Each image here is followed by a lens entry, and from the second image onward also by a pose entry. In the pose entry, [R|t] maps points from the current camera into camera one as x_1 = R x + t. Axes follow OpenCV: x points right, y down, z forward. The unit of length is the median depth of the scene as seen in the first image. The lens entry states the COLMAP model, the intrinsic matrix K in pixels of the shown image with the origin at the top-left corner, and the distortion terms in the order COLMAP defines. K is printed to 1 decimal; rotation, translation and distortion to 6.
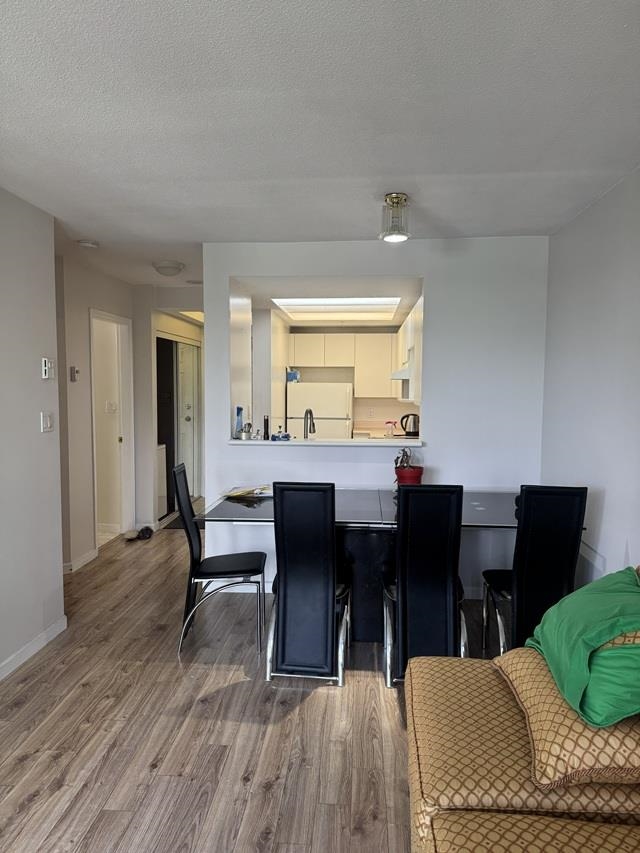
lens RADIAL K [[606.8, 0, 319.7], [0, 606.8, 428.9], [0, 0, 1]] dist [0.004727, -0.001086]
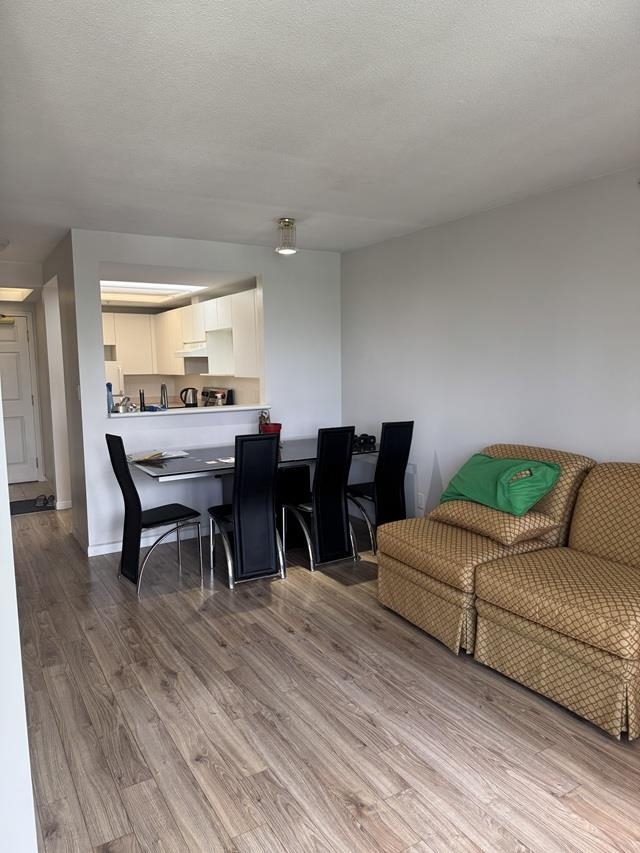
lens RADIAL K [[601.0, 0, 318.6], [0, 601.0, 439.5], [0, 0, 1]] dist [0.026440, -0.001835]
pose [[0.813637, -0.089058, 0.574512, -0.639056], [0.059802, 0.995776, 0.069666, 0.015541], [-0.578290, -0.022326, 0.815526, -0.154798]]
